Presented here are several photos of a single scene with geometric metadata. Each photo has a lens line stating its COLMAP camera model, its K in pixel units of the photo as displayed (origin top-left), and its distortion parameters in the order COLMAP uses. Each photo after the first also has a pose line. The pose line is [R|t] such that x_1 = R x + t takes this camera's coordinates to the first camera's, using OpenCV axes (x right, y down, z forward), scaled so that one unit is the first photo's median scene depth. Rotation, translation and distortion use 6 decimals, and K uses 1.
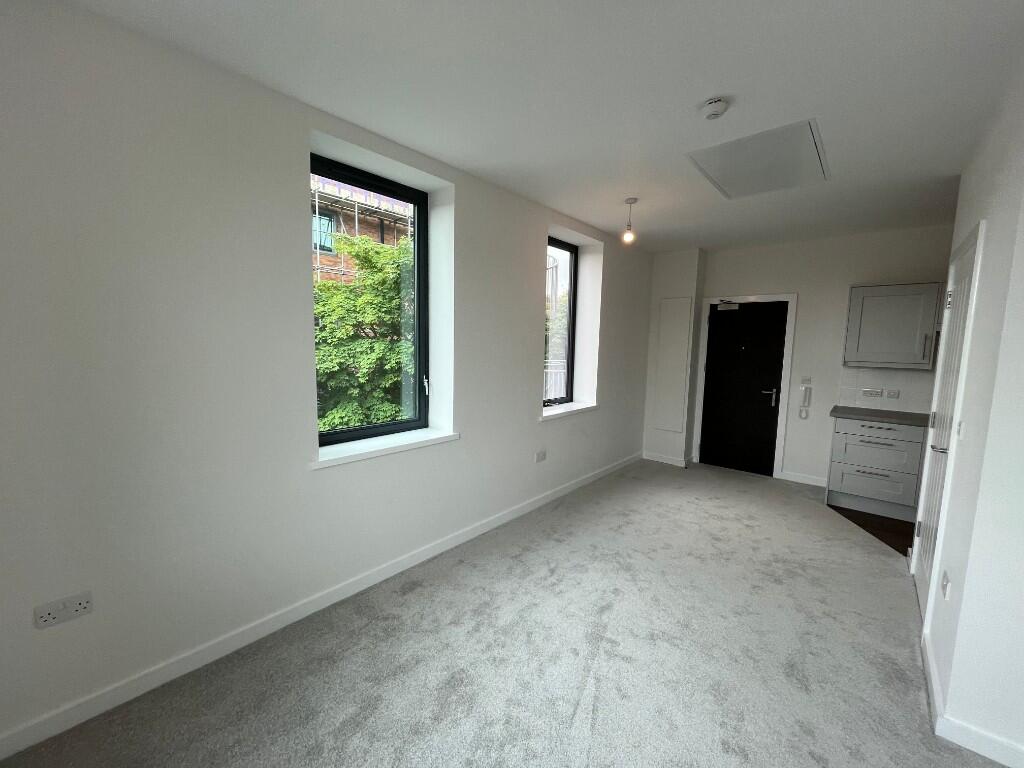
lens RADIAL K [[414.0, 0, 509.9], [0, 414.0, 386.8], [0, 0, 1]] dist [-0.000864, -0.000262]
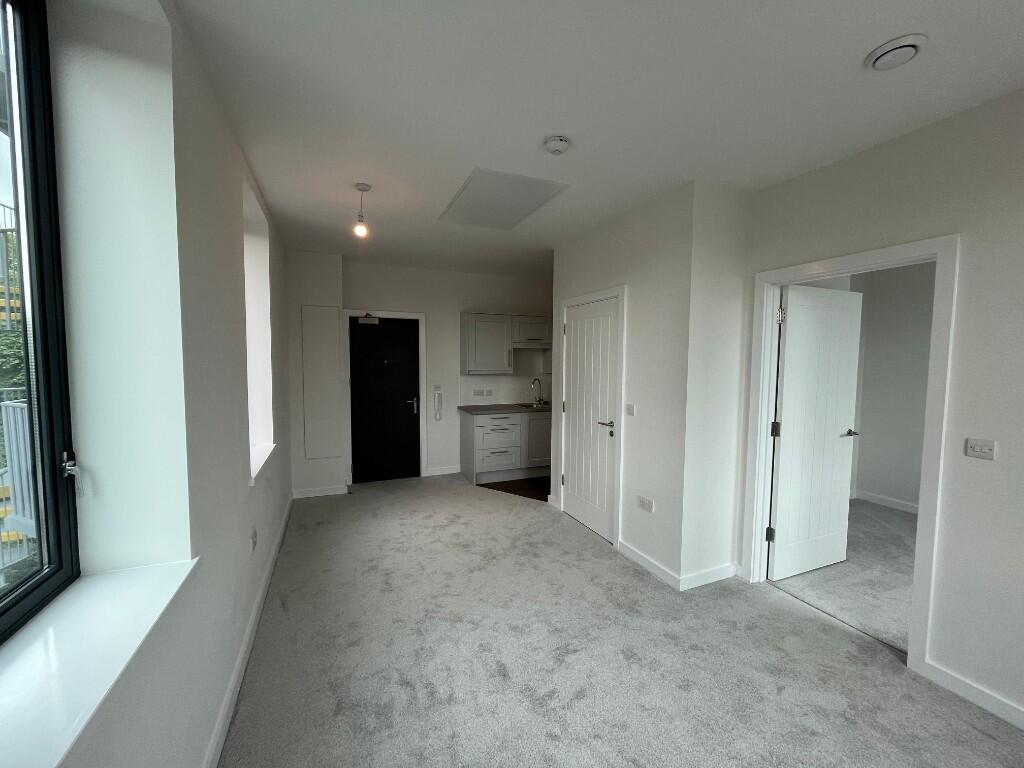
lens RADIAL K [[414.0, 0, 509.9], [0, 414.0, 386.8], [0, 0, 1]] dist [-0.000864, -0.000262]
pose [[0.428389, -0.078144, 0.900209, -0.334137], [0.100782, 0.994170, 0.038341, -0.055220], [-0.897957, 0.074300, 0.433766, 0.391464]]
